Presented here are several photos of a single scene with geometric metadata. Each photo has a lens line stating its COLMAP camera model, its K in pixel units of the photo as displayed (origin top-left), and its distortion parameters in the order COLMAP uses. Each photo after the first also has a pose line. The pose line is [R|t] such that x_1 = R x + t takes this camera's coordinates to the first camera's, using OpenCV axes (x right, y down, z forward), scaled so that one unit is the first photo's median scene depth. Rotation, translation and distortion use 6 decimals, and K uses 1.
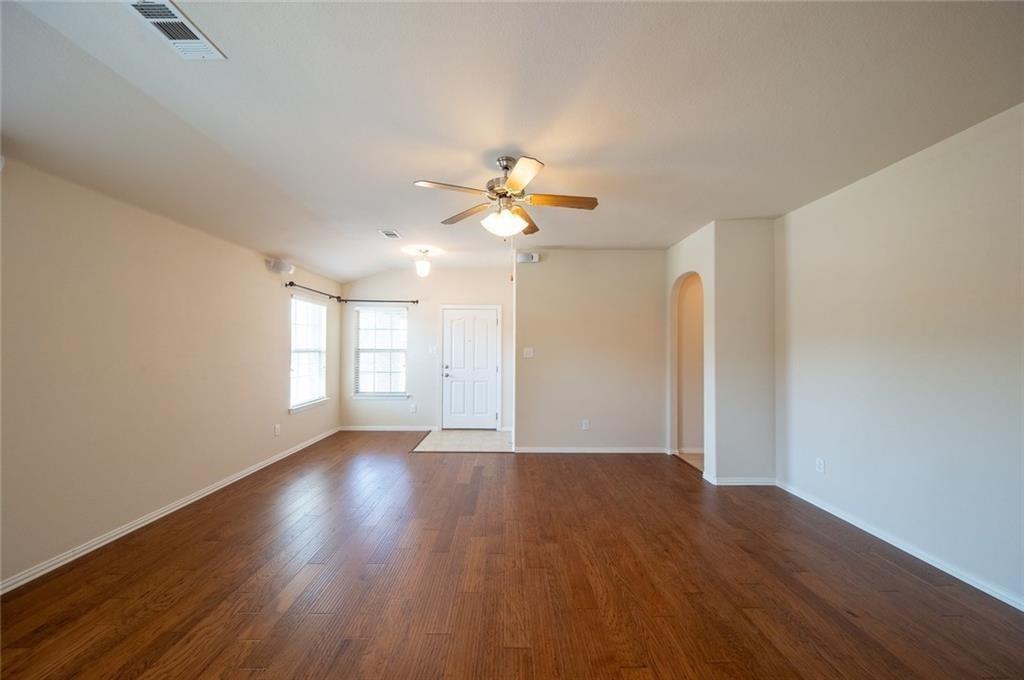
lens RADIAL K [[353.1, 0, 510.3], [0, 353.1, 341.3], [0, 0, 1]] dist [0.005269, -0.002622]
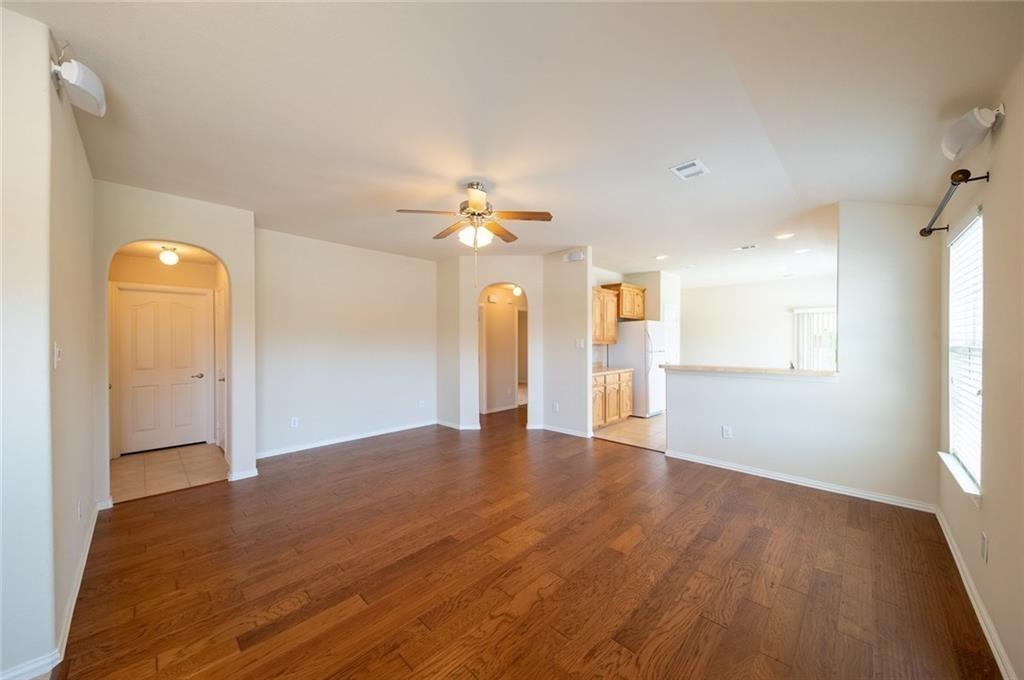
lens RADIAL K [[358.2, 0, 511.3], [0, 358.2, 341.3], [0, 0, 1]] dist [0.002341, -0.002001]
pose [[-0.713838, -0.003665, 0.700301, -0.511817], [-0.016034, 0.999810, -0.011111, 0.016640], [-0.700127, -0.019161, -0.713761, 0.952200]]
